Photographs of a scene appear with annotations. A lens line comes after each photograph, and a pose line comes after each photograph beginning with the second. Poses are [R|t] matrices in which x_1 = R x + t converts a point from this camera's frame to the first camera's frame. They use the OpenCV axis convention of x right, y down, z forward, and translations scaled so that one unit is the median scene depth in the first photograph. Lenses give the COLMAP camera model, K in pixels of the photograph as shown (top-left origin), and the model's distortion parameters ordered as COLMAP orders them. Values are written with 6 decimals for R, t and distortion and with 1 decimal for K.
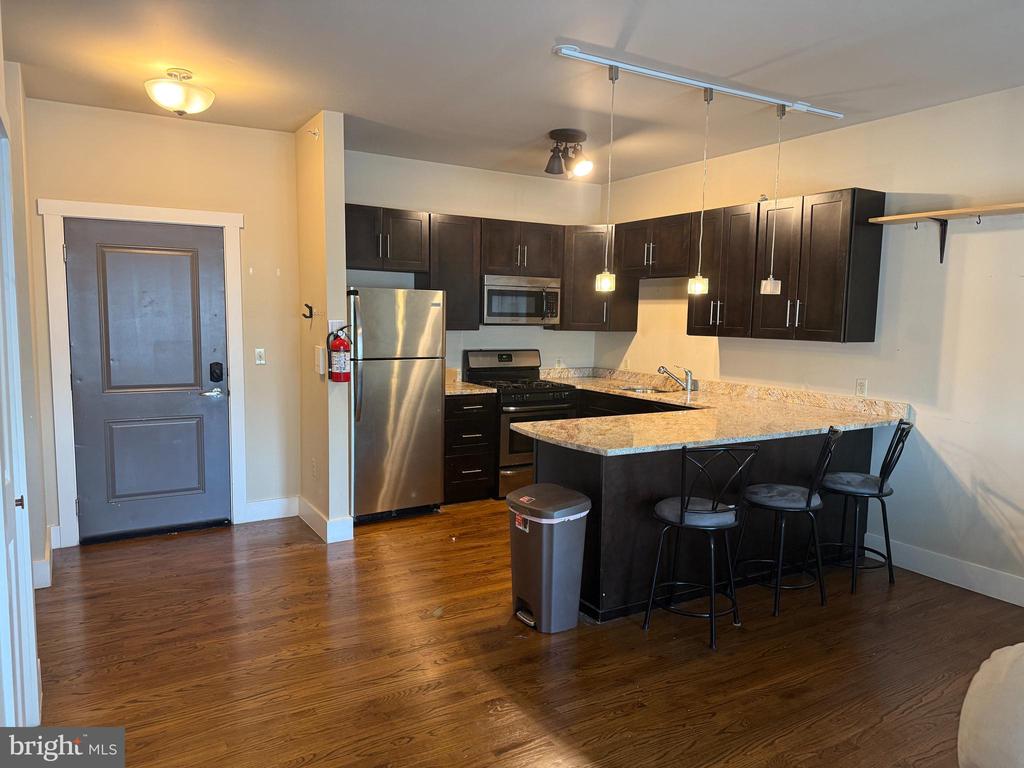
lens RADIAL K [[712.6, 0, 513.3], [0, 712.6, 398.2], [0, 0, 1]] dist [0.108614, -0.165851]
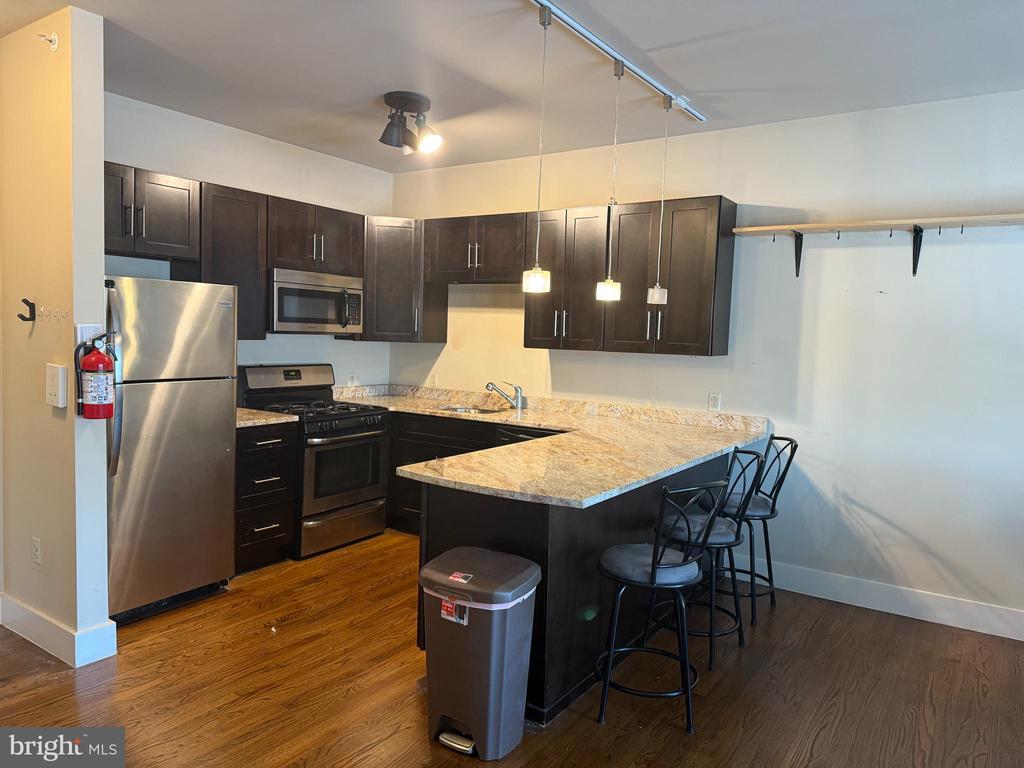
lens RADIAL K [[719.4, 0, 512.0], [0, 719.4, 384.0], [0, 0, 1]] dist [0.066713, -0.086753]
pose [[0.904796, -0.021049, 0.425325, -0.170913], [0.035471, 0.999032, -0.026016, -0.022402], [-0.424366, 0.038626, 0.904667, 0.227135]]
